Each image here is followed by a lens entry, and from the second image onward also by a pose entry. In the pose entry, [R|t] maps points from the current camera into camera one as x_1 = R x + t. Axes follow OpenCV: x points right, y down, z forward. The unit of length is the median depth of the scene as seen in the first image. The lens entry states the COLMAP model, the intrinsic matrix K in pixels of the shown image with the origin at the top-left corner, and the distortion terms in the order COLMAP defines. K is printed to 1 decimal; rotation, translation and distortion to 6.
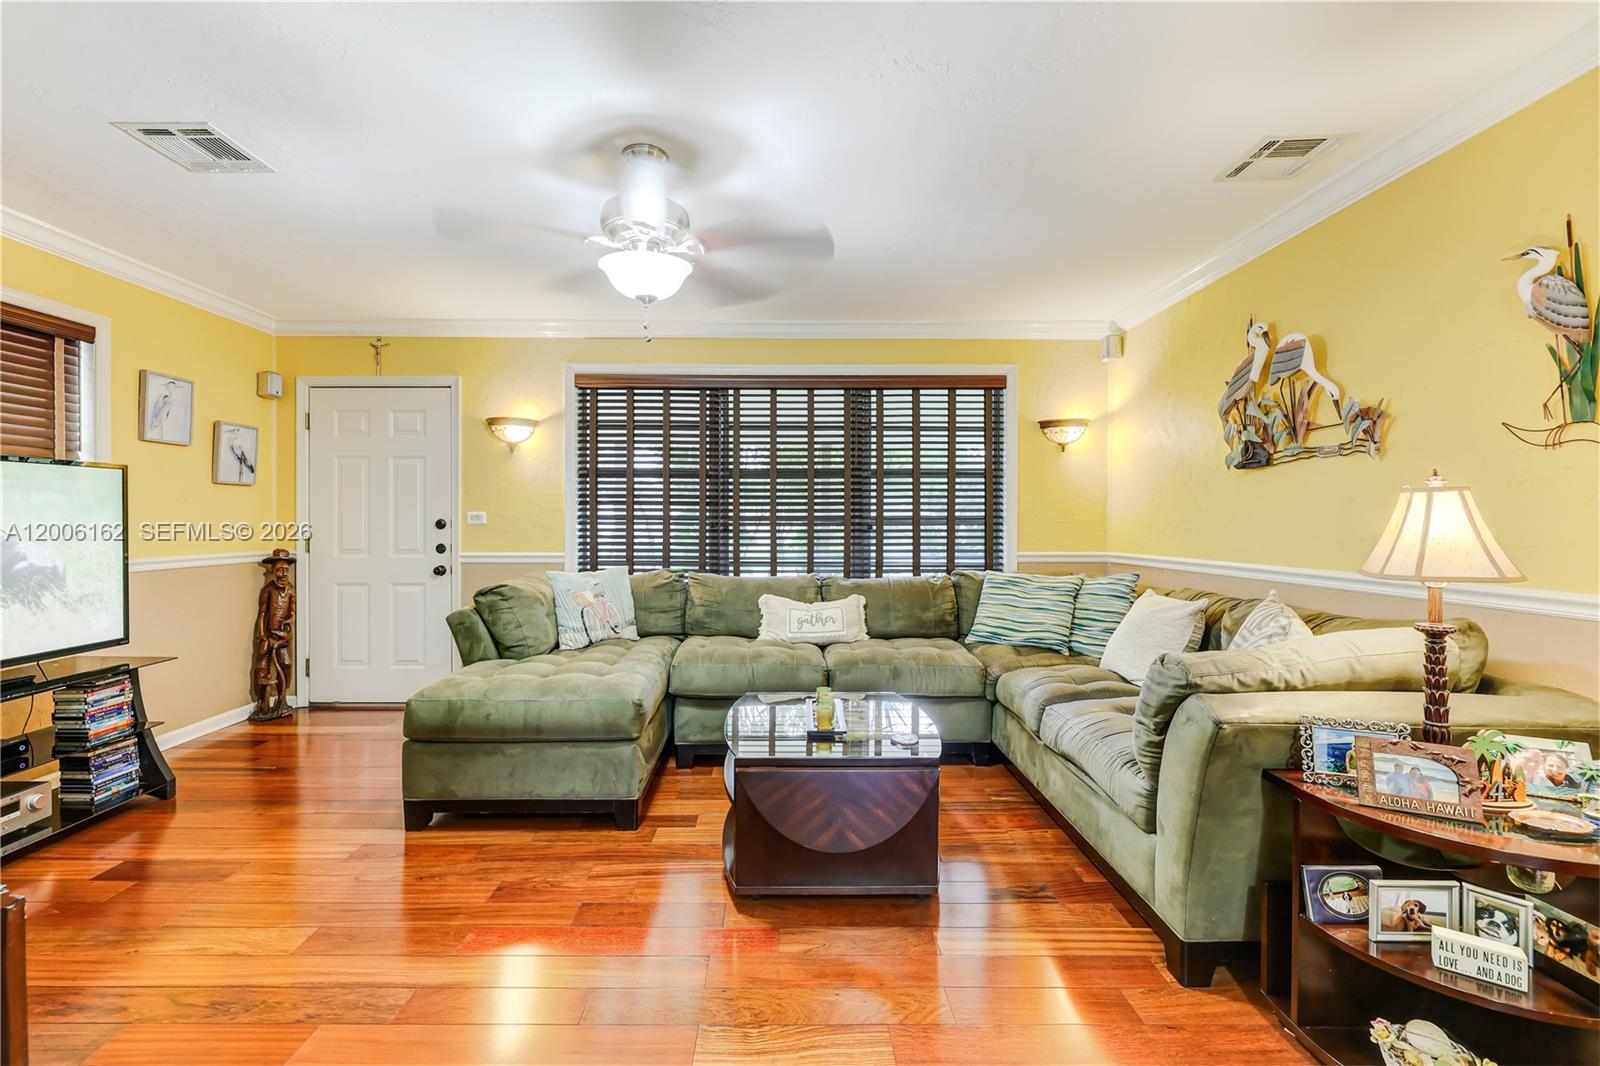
lens RADIAL K [[675.8, 0, 795.7], [0, 675.8, 522.5], [0, 0, 1]] dist [-0.000499, -0.000345]
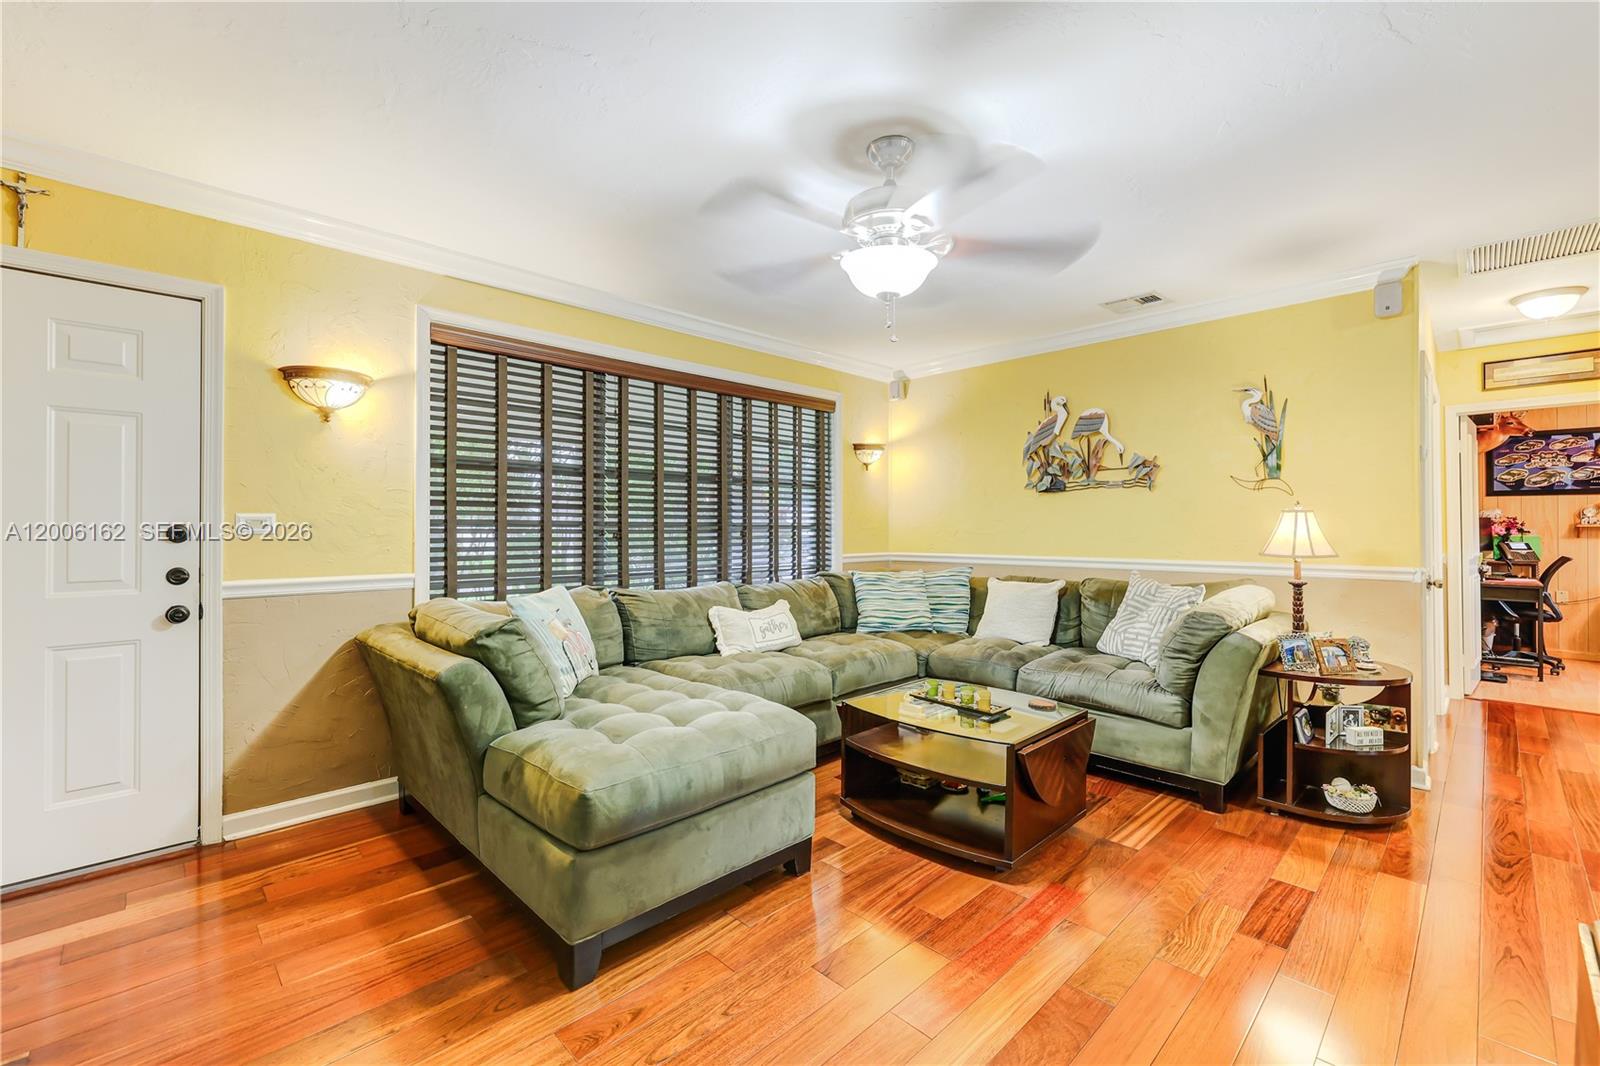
lens RADIAL K [[675.8, 0, 796.2], [0, 675.8, 523.3], [0, 0, 1]] dist [-0.000499, -0.000345]
pose [[0.724713, 0.003143, 0.689044, -0.603242], [0.002009, 0.999976, -0.006675, -0.002194], [-0.689048, 0.006222, 0.724689, 0.242938]]
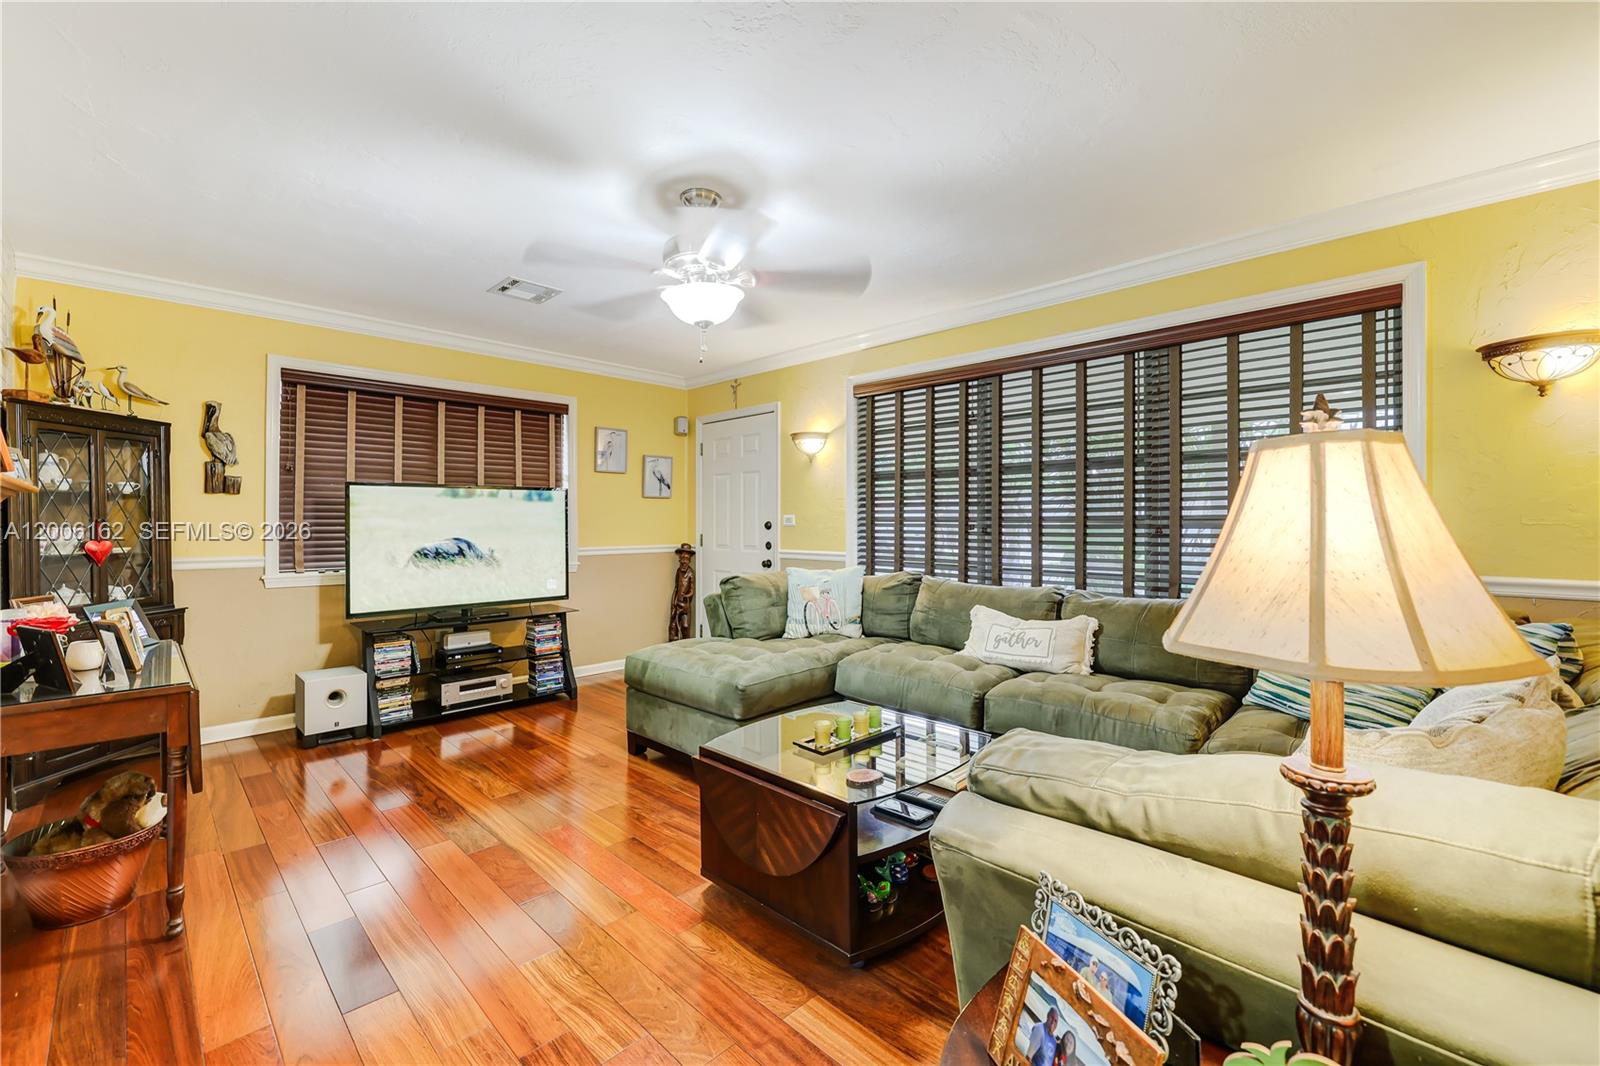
lens RADIAL K [[675.8, 0, 791.3], [0, 675.8, 526.6], [0, 0, 1]] dist [-0.000499, -0.000345]
pose [[0.696081, 0.002071, -0.717960, 0.417945], [-0.004515, 0.999989, -0.001492, 0.006002], [0.717949, 0.004280, 0.696083, 0.206621]]
